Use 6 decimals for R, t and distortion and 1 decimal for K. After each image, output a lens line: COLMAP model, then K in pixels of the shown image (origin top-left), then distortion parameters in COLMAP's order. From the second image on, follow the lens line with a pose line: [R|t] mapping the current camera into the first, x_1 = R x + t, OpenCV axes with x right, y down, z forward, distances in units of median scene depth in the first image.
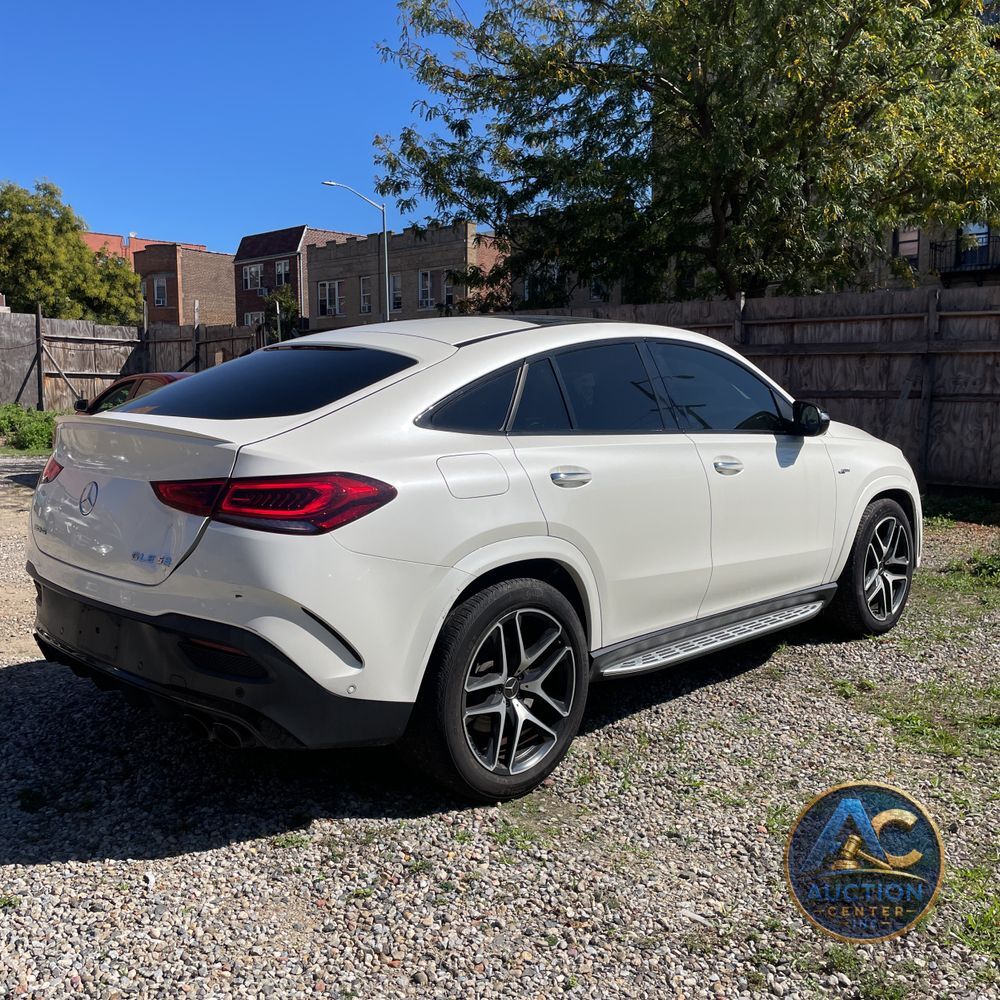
lens RADIAL K [[962.6, 0, 509.9], [0, 962.6, 518.0], [0, 0, 1]] dist [0.078953, -0.111239]
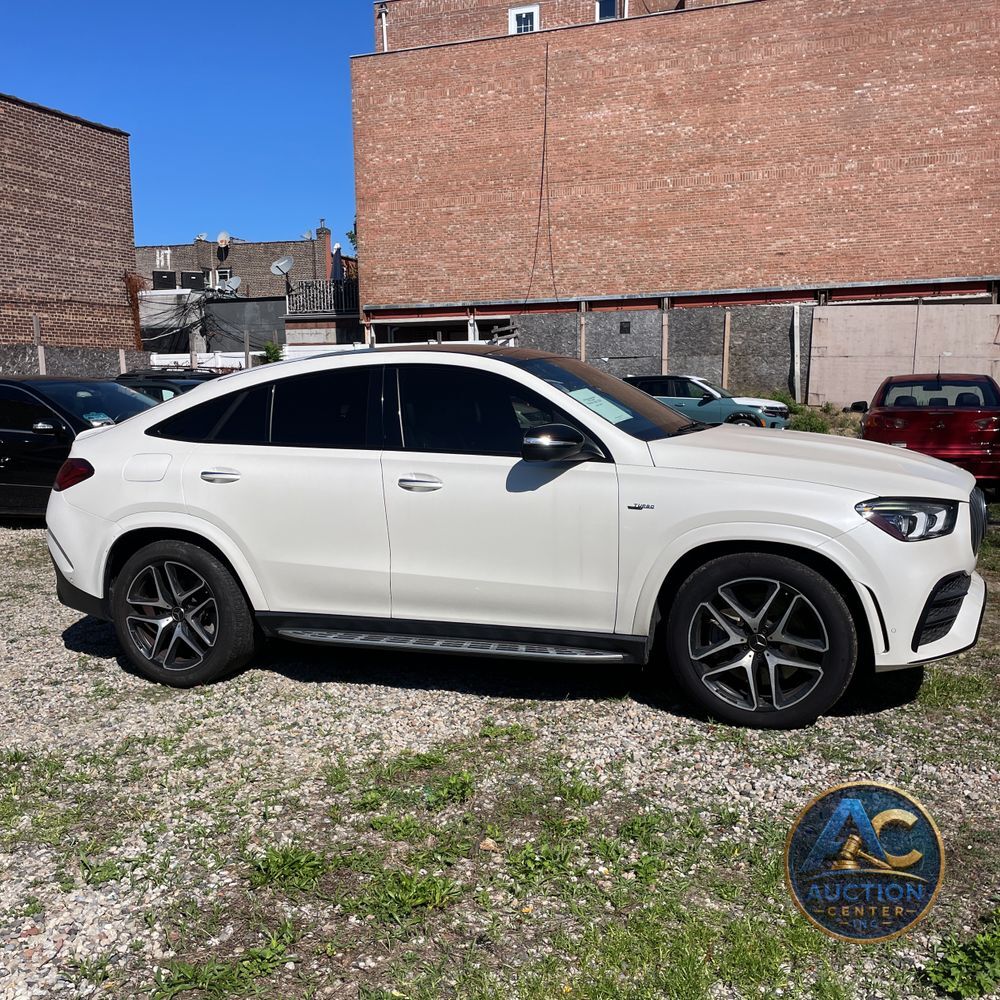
lens RADIAL K [[962.6, 0, 509.9], [0, 962.6, 518.0], [0, 0, 1]] dist [0.078953, -0.111239]
pose [[0.441876, 0.108182, -0.890529, 1.009526], [-0.102105, 0.992316, 0.069883, -0.082529], [0.891246, 0.060048, 0.449526, 0.508438]]
